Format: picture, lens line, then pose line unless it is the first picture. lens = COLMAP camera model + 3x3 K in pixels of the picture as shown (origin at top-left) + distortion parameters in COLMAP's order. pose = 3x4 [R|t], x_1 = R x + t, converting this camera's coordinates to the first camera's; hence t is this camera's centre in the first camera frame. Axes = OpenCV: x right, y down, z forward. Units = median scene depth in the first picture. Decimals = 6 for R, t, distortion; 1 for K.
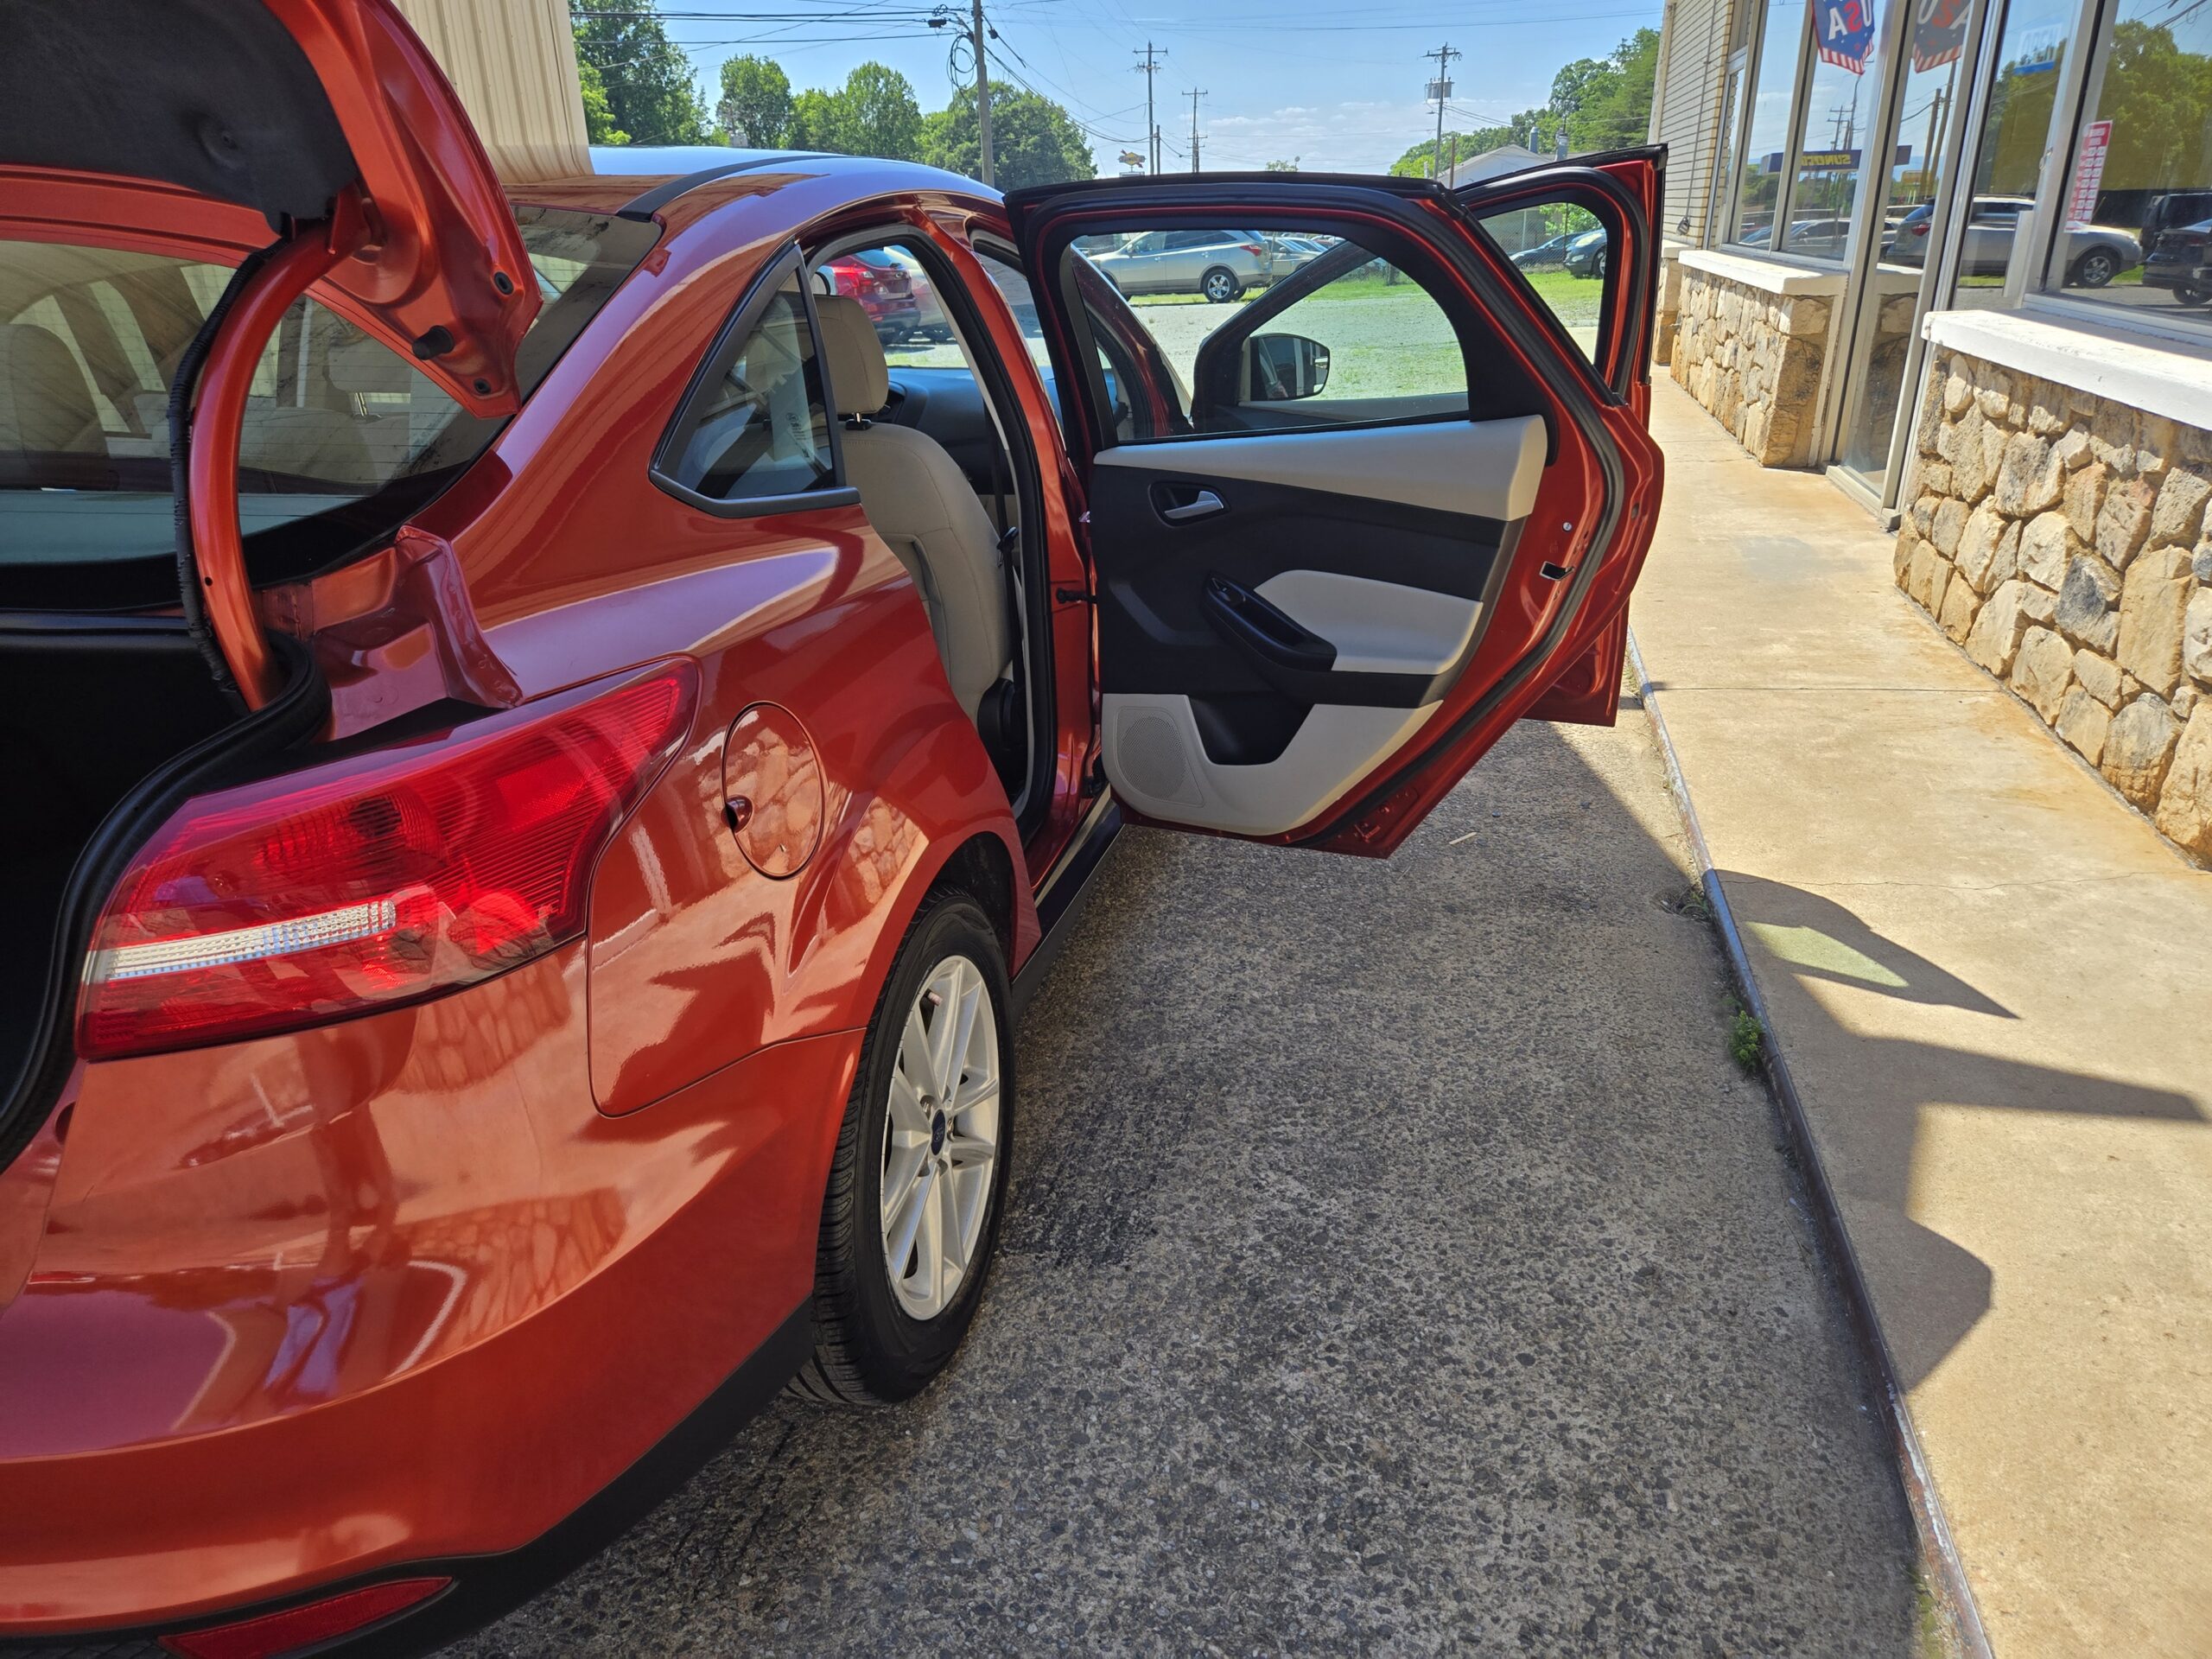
lens RADIAL K [[1478.3, 0, 1072.1], [0, 1478.3, 823.6], [0, 0, 1]] dist [0.067506, -0.060372]
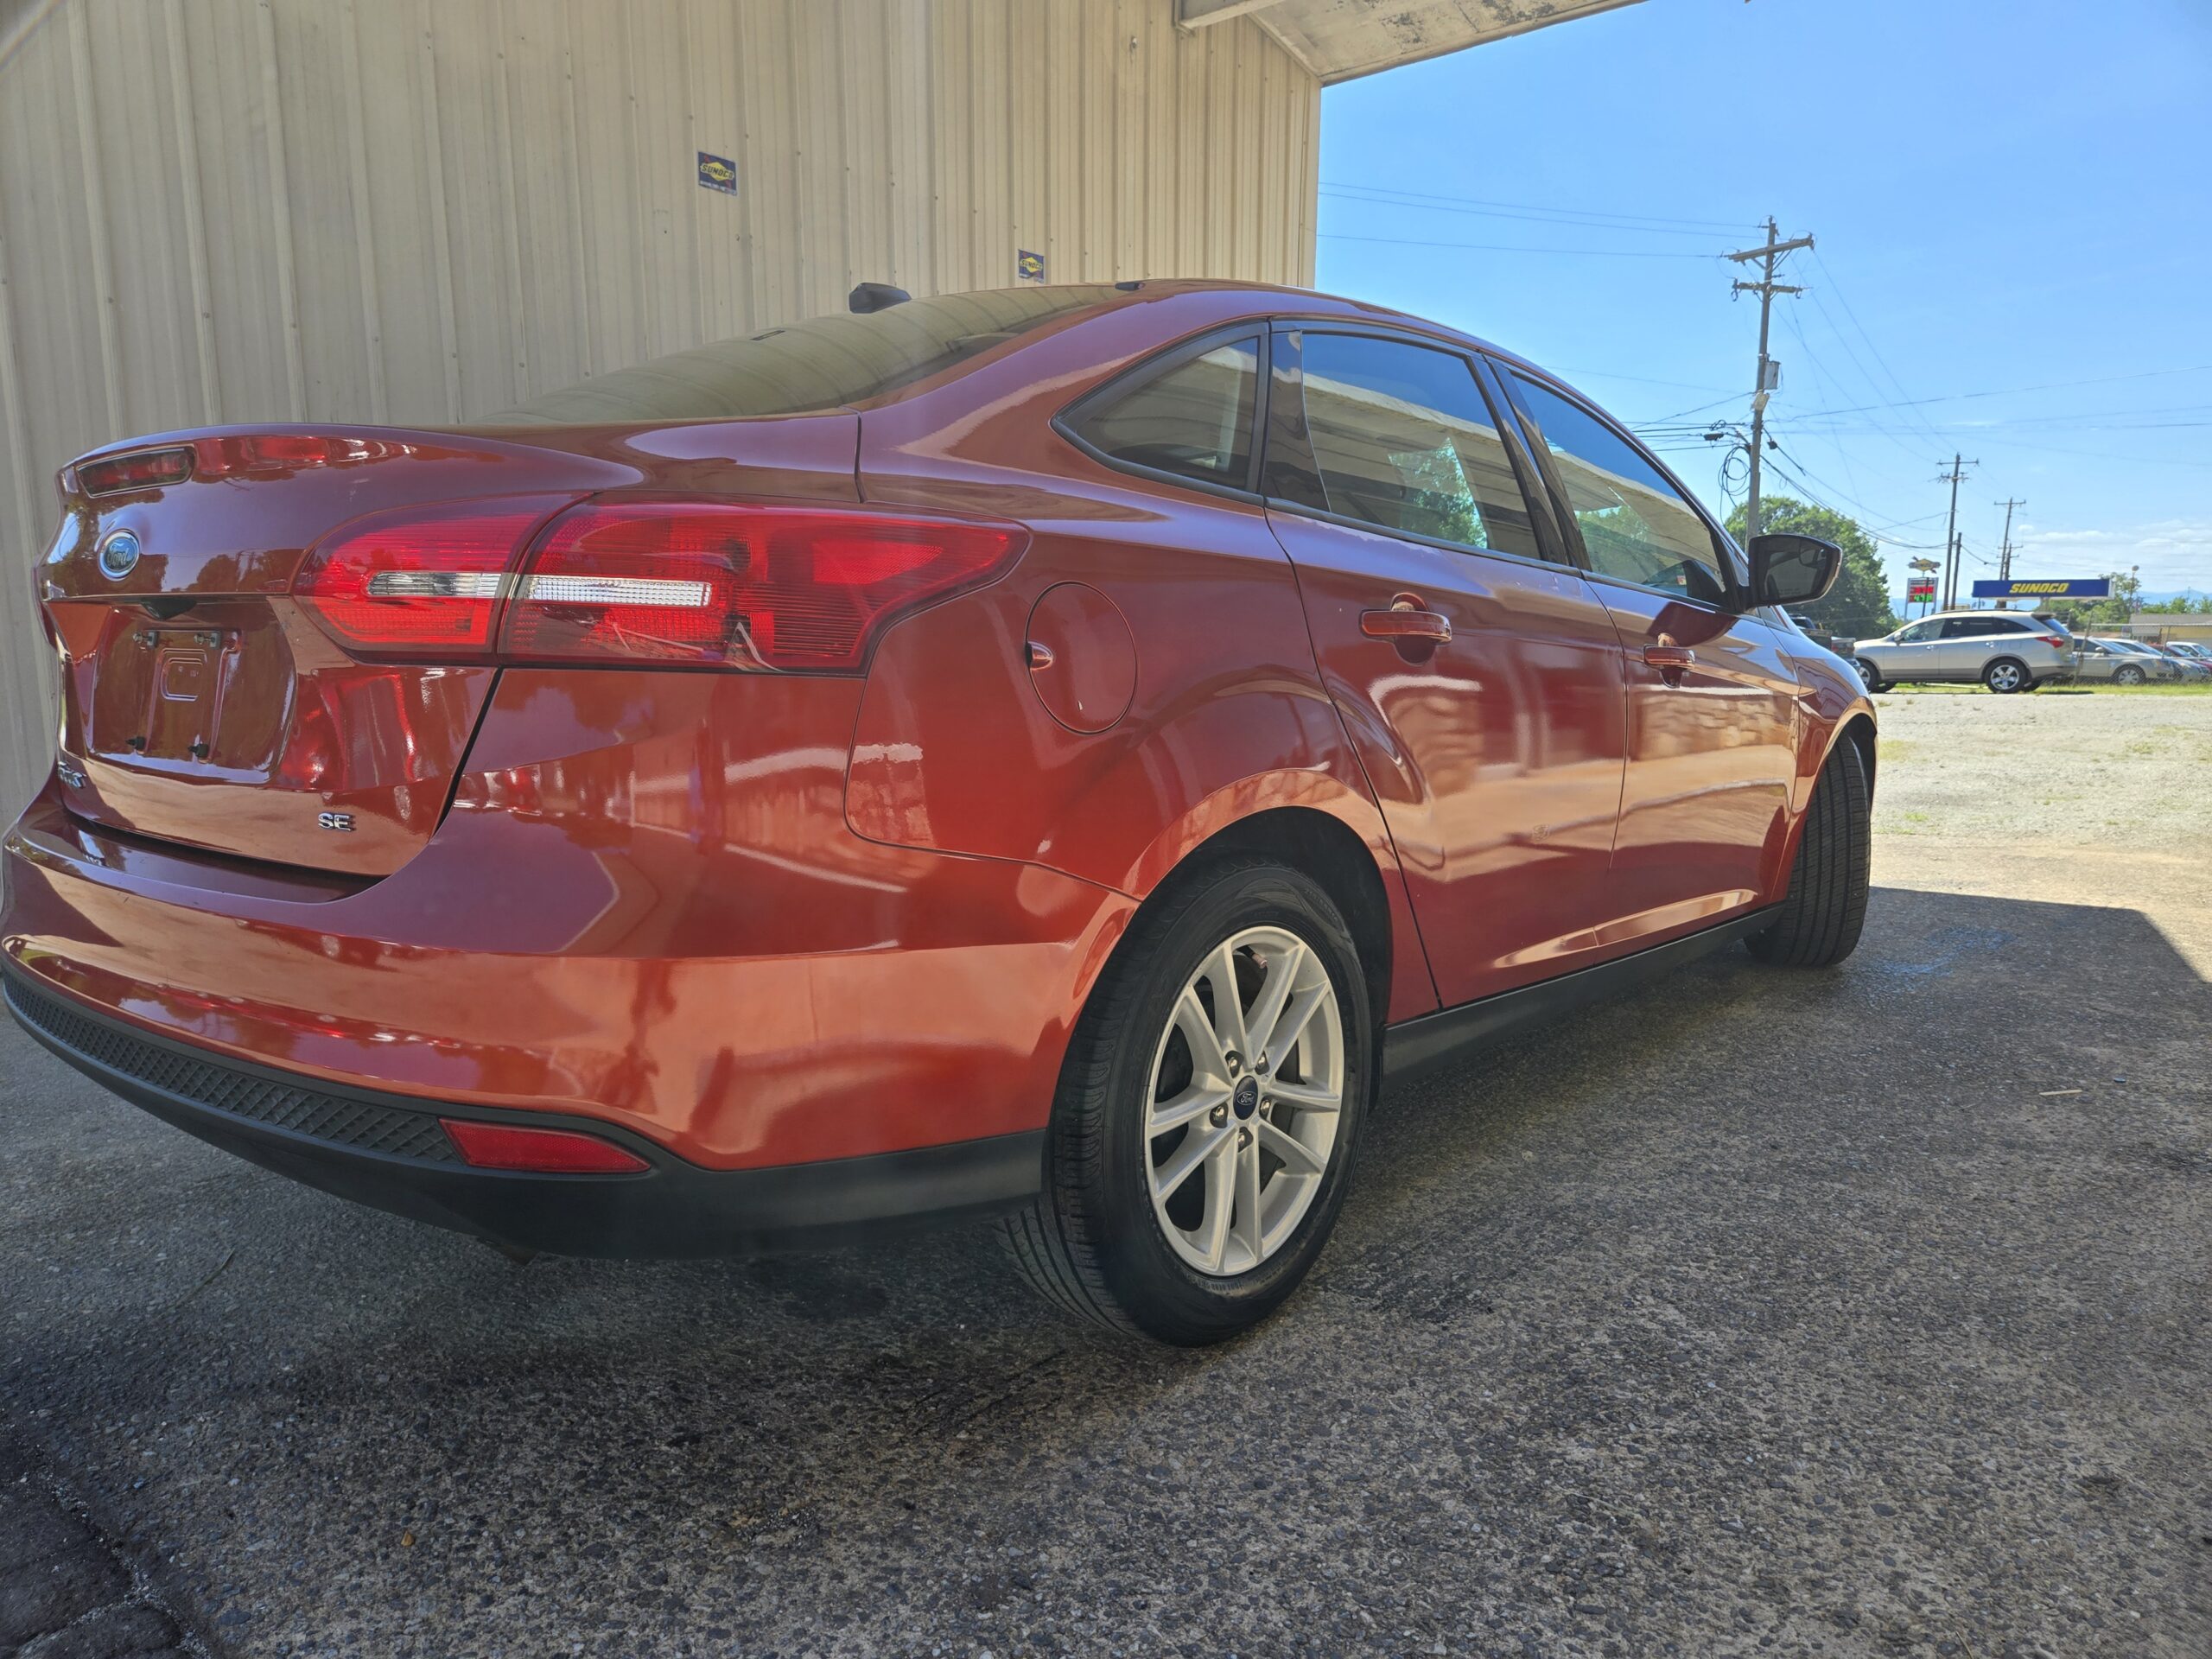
lens RADIAL K [[1485.5, 0, 1106.0], [0, 1485.5, 829.5], [0, 0, 1]] dist [0.068692, -0.060136]
pose [[0.890824, 0.092315, -0.444871, 0.258380], [-0.202243, 0.957356, -0.206317, 0.259184], [0.406853, 0.273765, 0.871506, 0.014430]]
